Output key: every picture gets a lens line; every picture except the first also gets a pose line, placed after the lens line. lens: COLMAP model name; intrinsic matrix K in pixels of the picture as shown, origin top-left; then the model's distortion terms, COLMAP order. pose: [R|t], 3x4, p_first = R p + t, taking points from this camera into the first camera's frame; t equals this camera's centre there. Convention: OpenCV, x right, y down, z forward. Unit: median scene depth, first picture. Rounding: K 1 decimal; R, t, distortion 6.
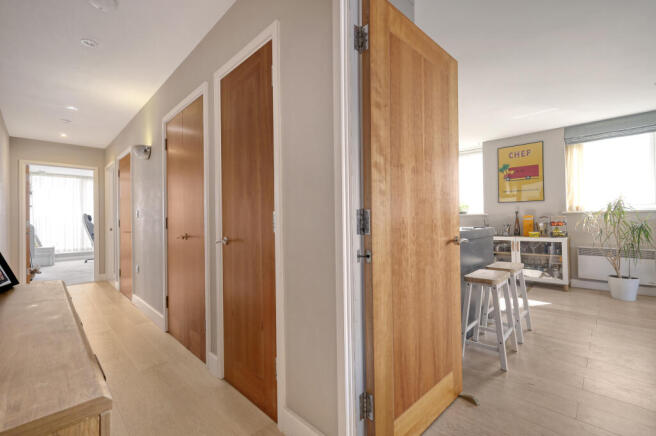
lens RADIAL K [[285.9, 0, 328.3], [0, 285.9, 219.7], [0, 0, 1]] dist [-0.000520, 0.001014]
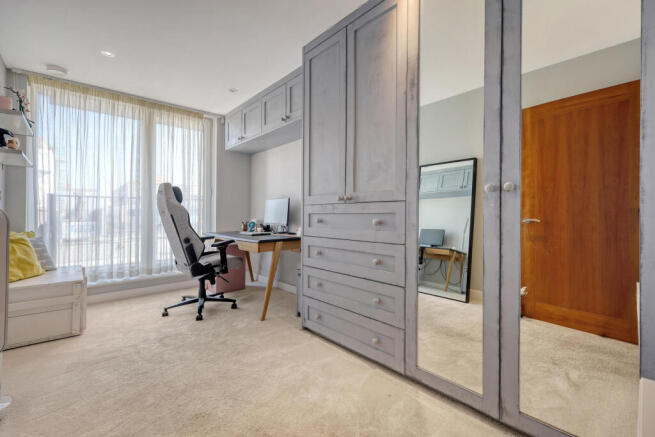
lens RADIAL K [[285.5, 0, 327.4], [0, 285.5, 216.2], [0, 0, 1]] dist [-0.000520, 0.001014]
pose [[0.997937, 0.011682, -0.063129, -0.608743], [-0.010645, 0.999803, 0.016738, 0.013409], [0.063312, -0.016032, 0.997865, 0.635177]]
